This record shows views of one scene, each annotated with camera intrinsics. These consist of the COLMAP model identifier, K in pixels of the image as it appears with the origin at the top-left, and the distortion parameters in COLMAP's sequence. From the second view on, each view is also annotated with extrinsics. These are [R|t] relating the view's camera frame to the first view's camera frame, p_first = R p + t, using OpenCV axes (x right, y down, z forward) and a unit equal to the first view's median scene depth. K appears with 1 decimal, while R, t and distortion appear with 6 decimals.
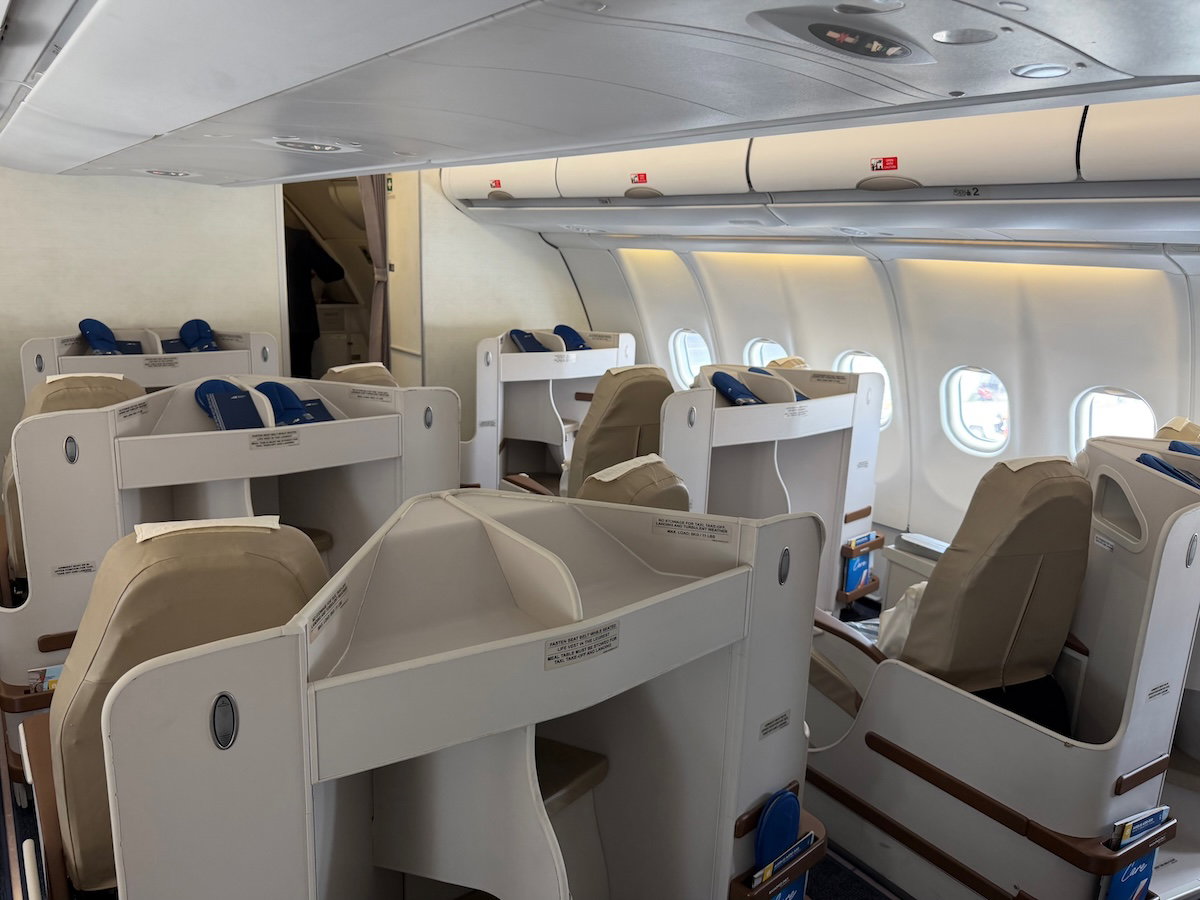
lens RADIAL K [[832.7, 0, 600.0], [0, 832.7, 450.0], [0, 0, 1]] dist [-0.010411, -0.004050]
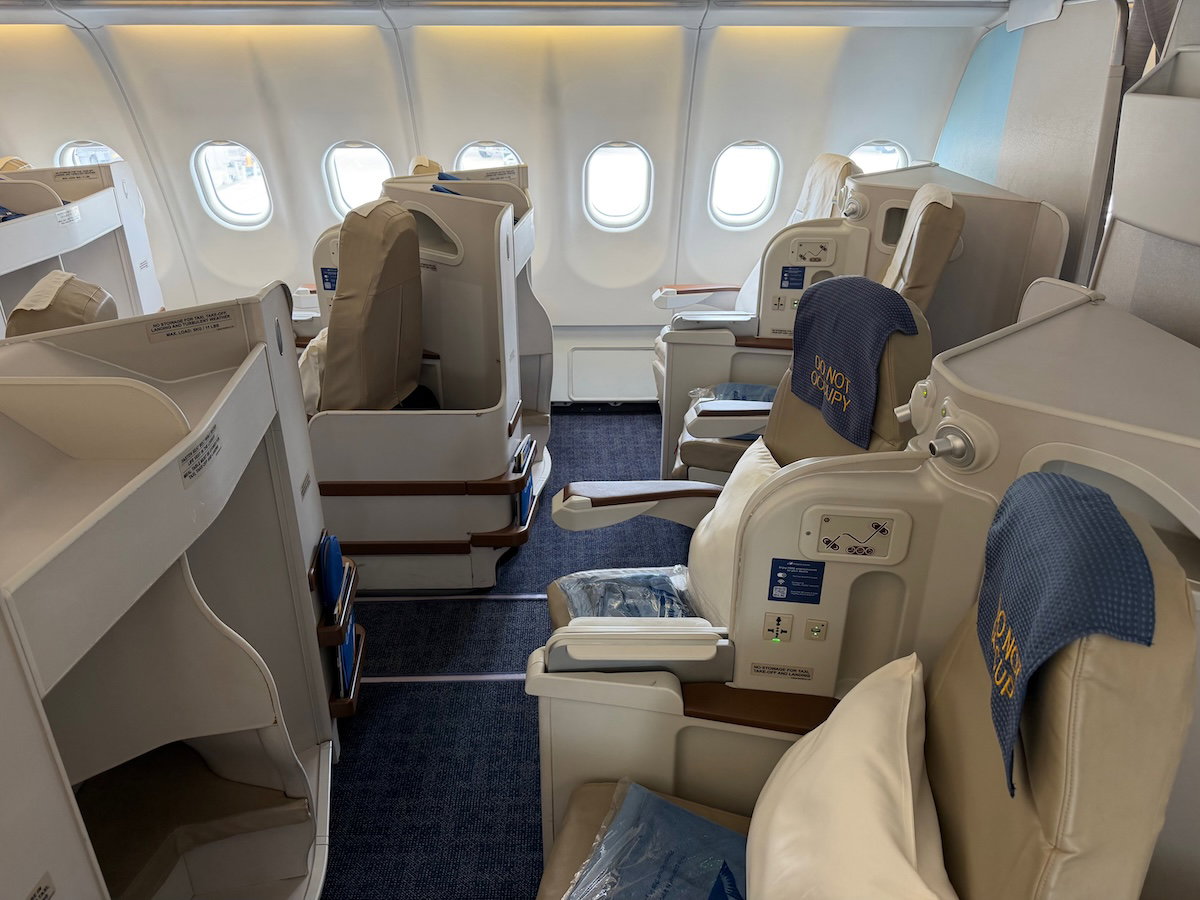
lens RADIAL K [[832.7, 0, 600.0], [0, 832.7, 450.0], [0, 0, 1]] dist [-0.010411, -0.004050]
pose [[0.578962, -0.390707, 0.715647, -0.227043], [0.205652, 0.919310, 0.335523, 0.002549], [-0.788993, -0.047081, 0.612595, 0.027955]]
